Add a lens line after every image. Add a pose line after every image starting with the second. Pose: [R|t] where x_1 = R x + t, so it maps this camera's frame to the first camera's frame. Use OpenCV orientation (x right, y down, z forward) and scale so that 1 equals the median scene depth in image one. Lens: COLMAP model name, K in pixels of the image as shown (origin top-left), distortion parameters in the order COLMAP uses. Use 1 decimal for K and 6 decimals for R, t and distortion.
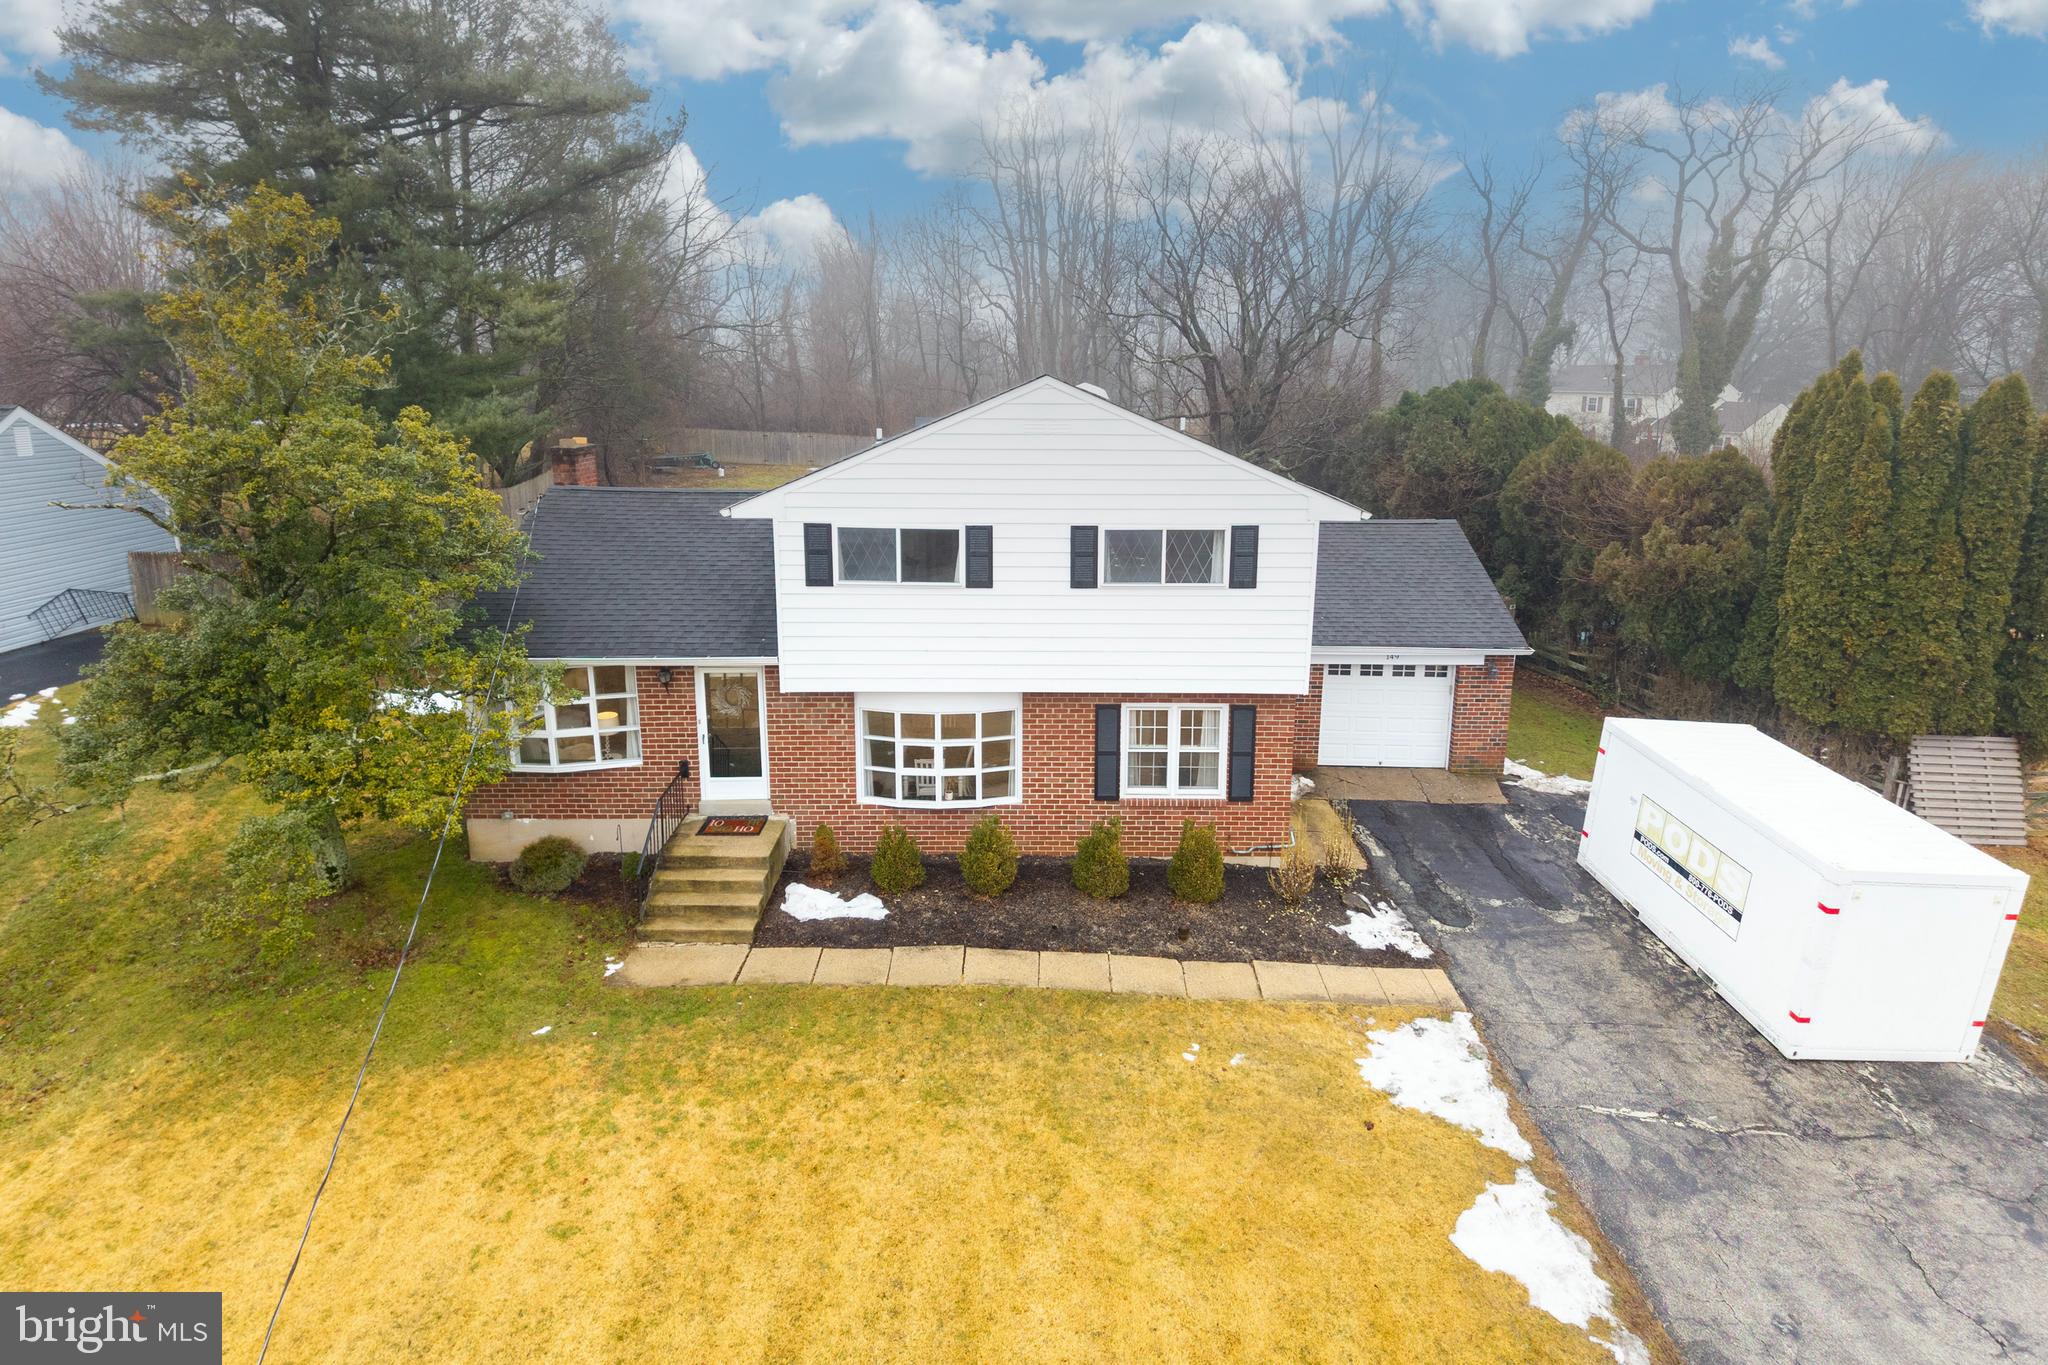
lens RADIAL K [[1105.8, 0, 1029.0], [0, 1105.8, 604.2], [0, 0, 1]] dist [0.046285, -0.041696]
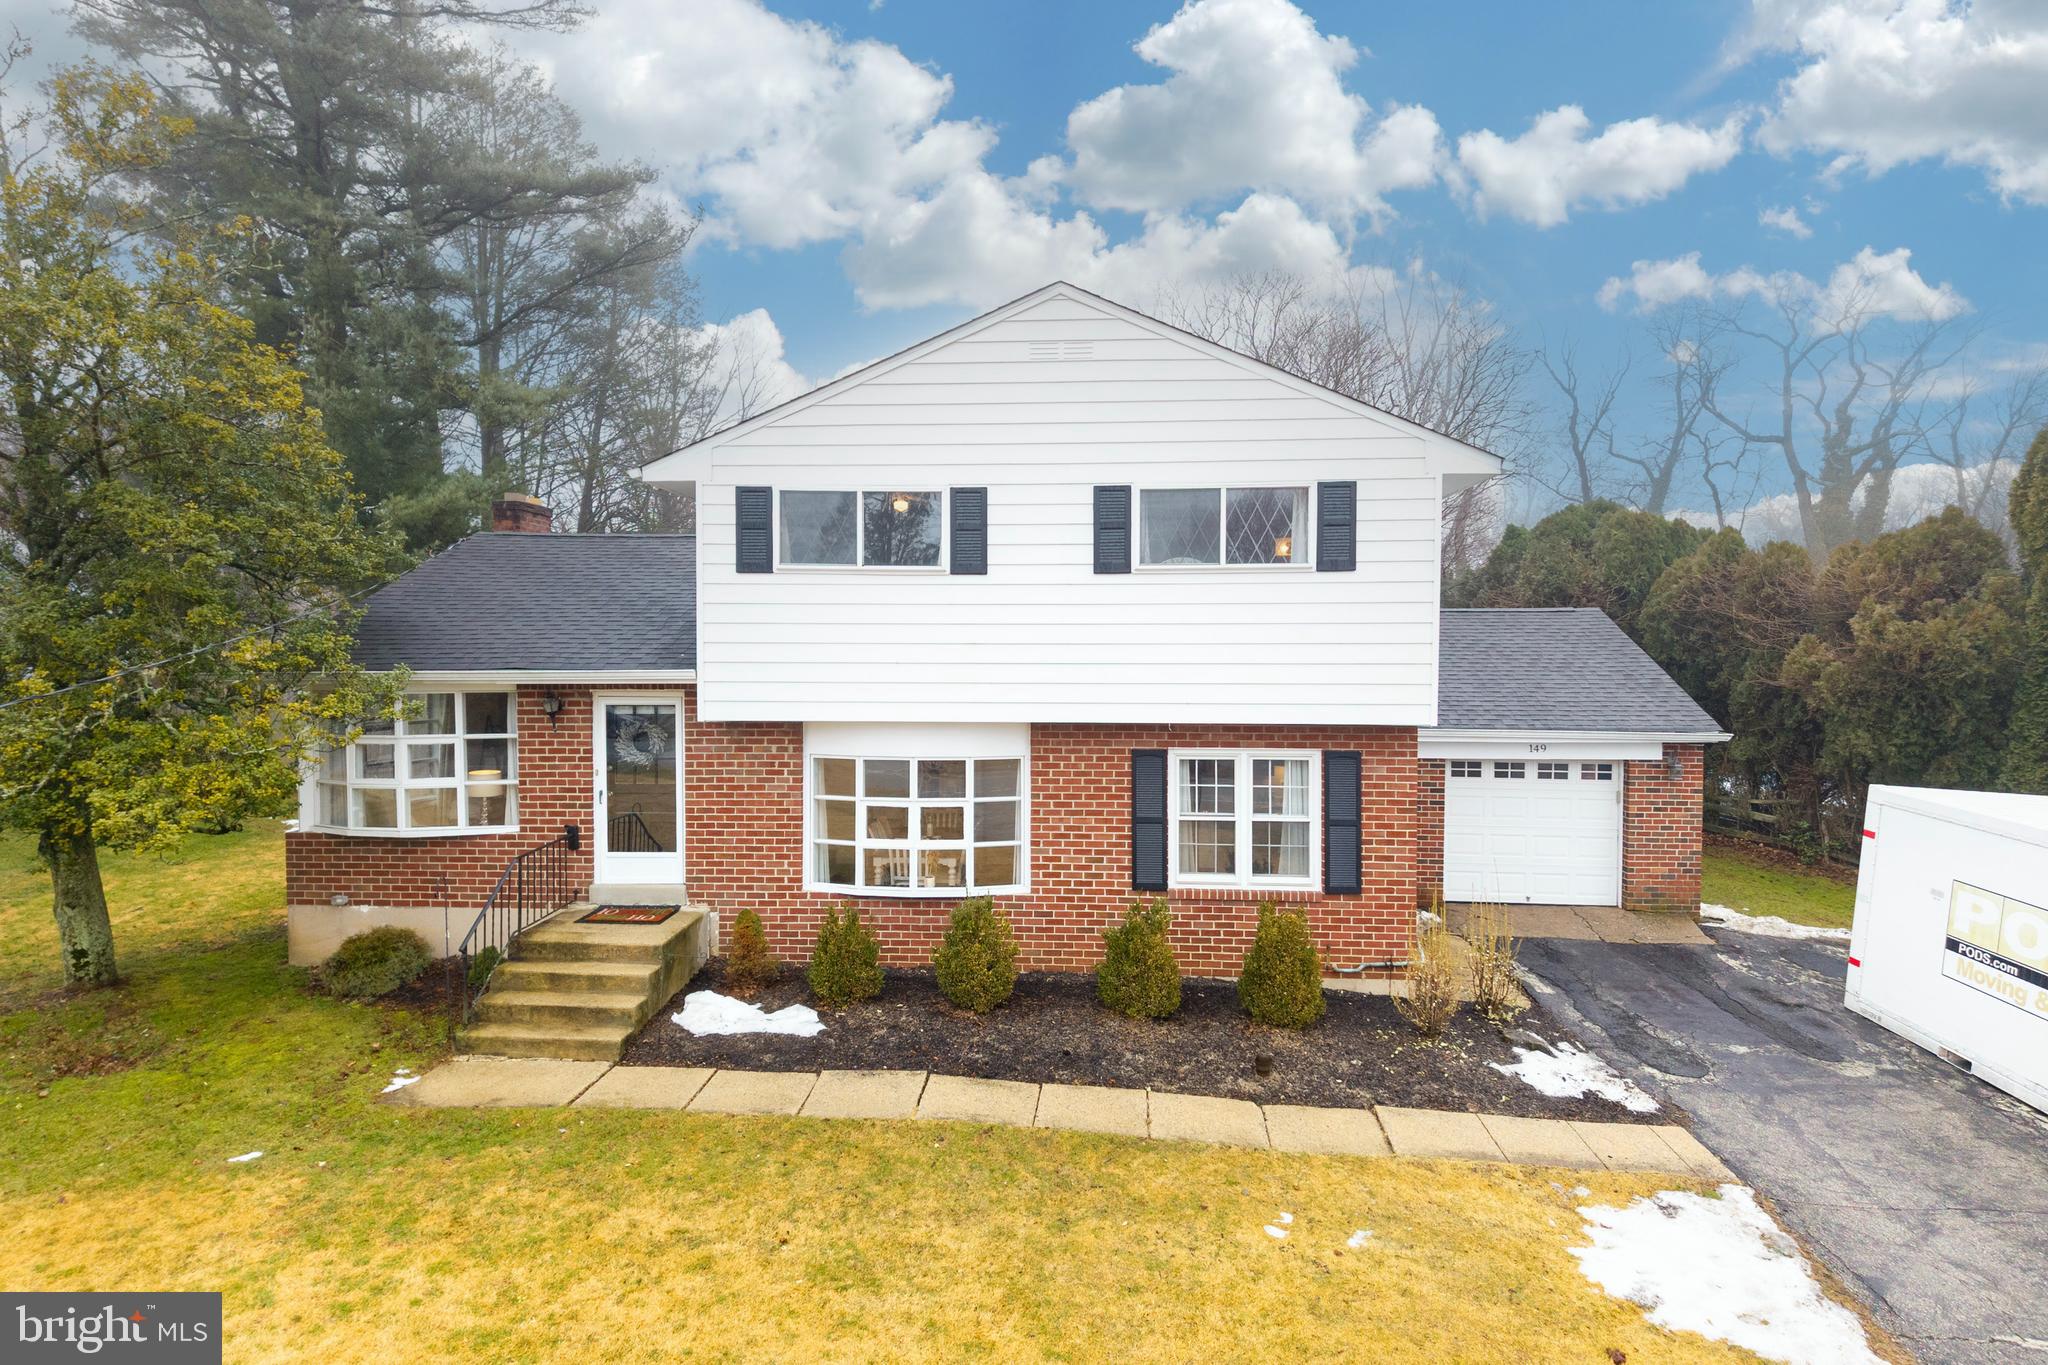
lens RADIAL K [[1111.9, 0, 1024.0], [0, 1111.9, 682.5], [0, 0, 1]] dist [0.023331, -0.016680]
pose [[0.997583, -0.000480, -0.069490, 0.042516], [-0.011432, 0.985219, -0.170920, 0.181227], [0.068545, 0.171301, 0.982831, 0.293998]]
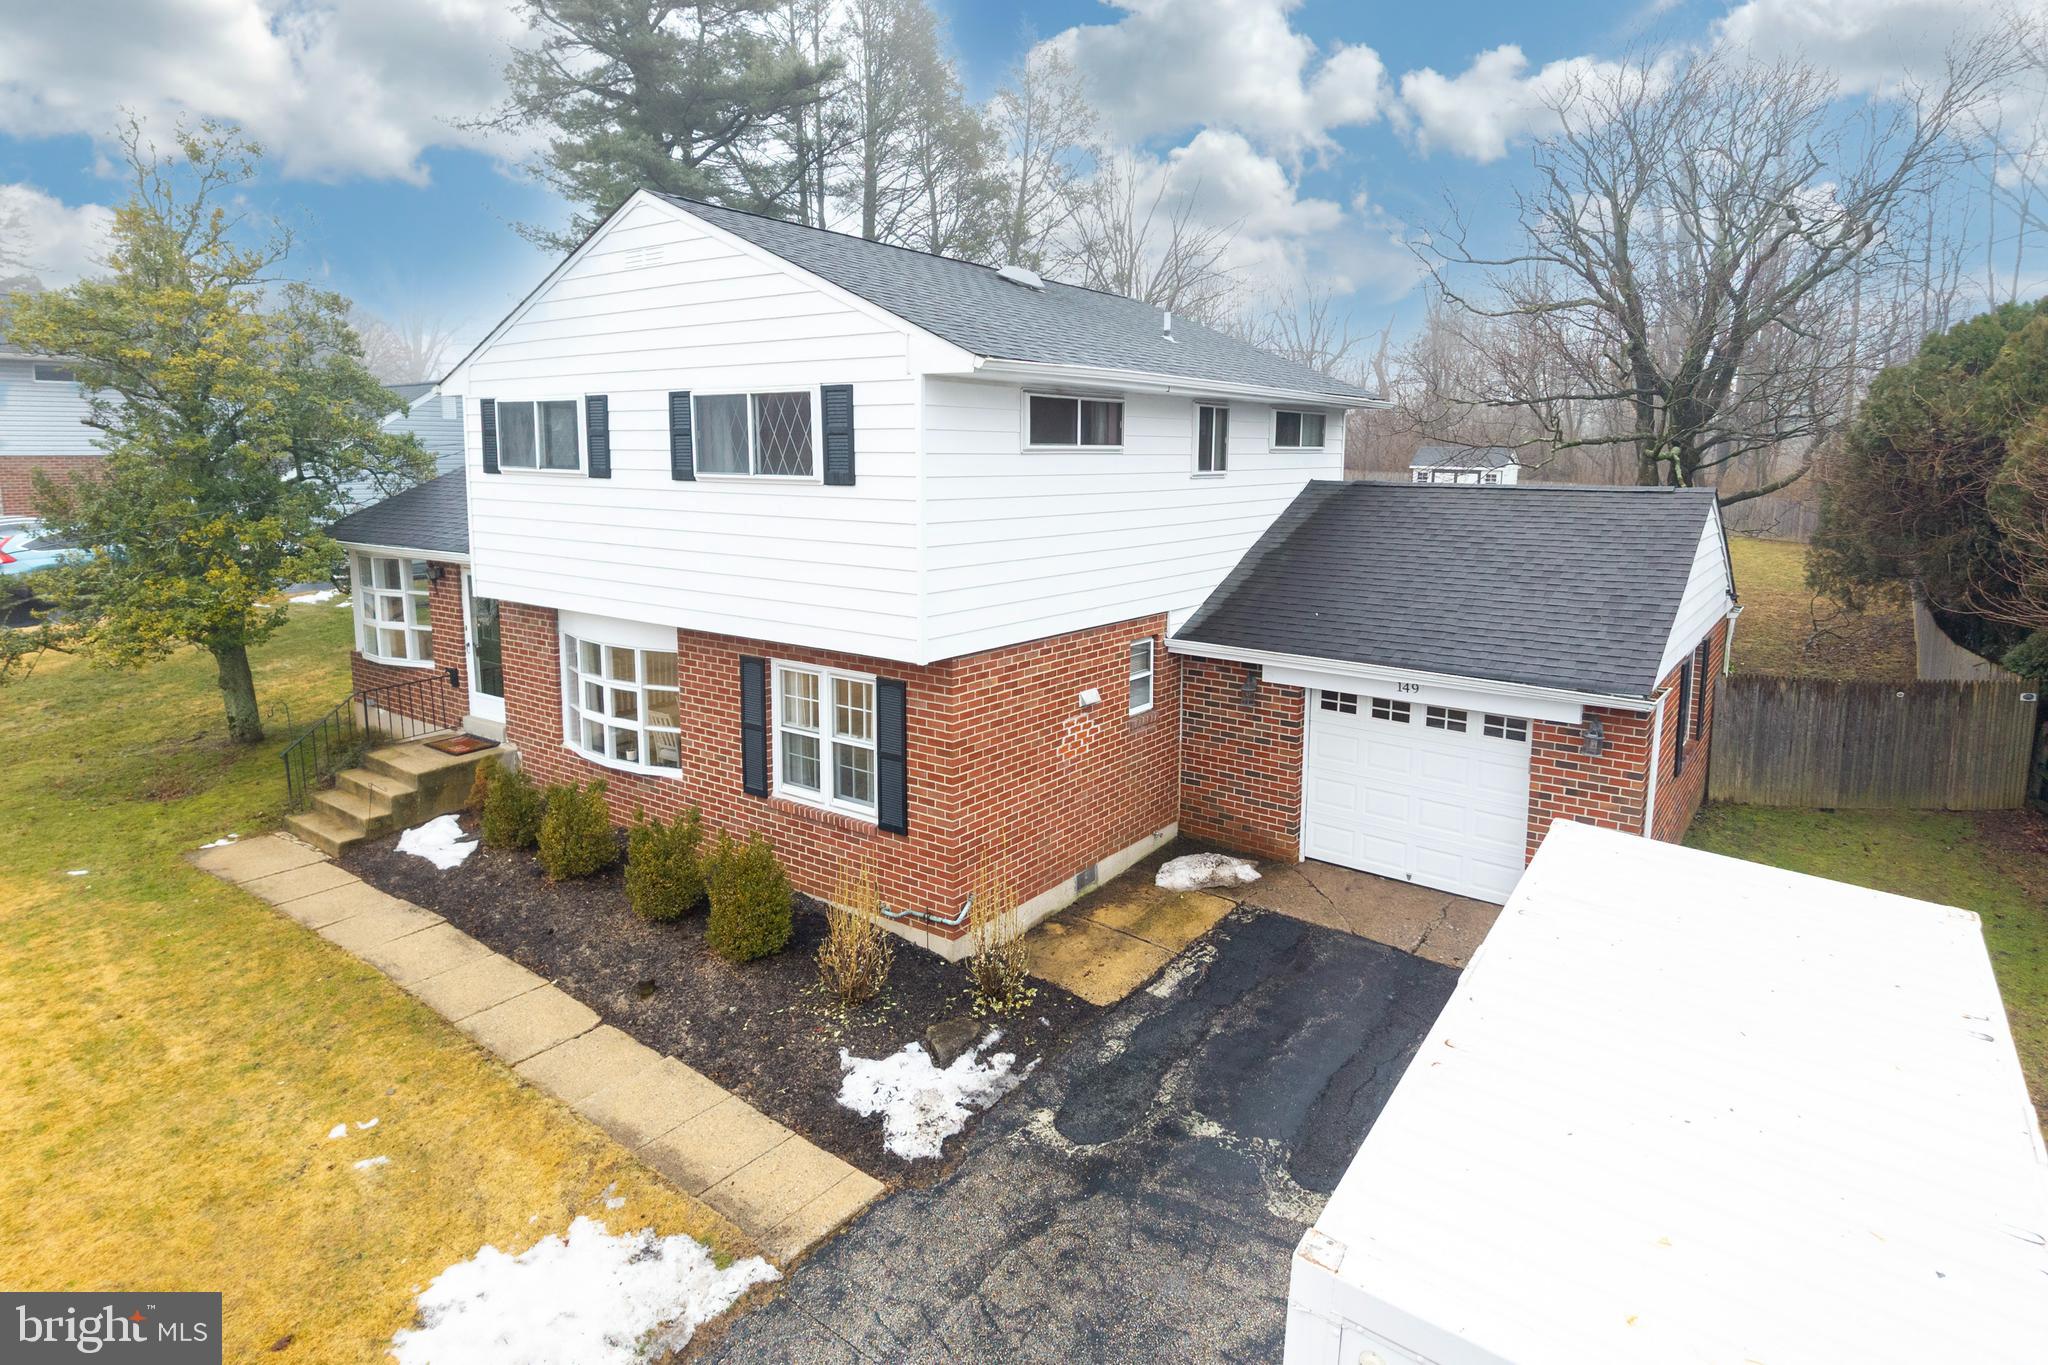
lens RADIAL K [[1105.8, 0, 1029.0], [0, 1105.8, 604.2], [0, 0, 1]] dist [0.046285, -0.041696]
pose [[0.801891, 0.079246, -0.592192, 0.668954], [-0.121070, 0.992154, -0.031173, 0.061046], [0.585075, 0.096694, 0.805194, 0.554536]]
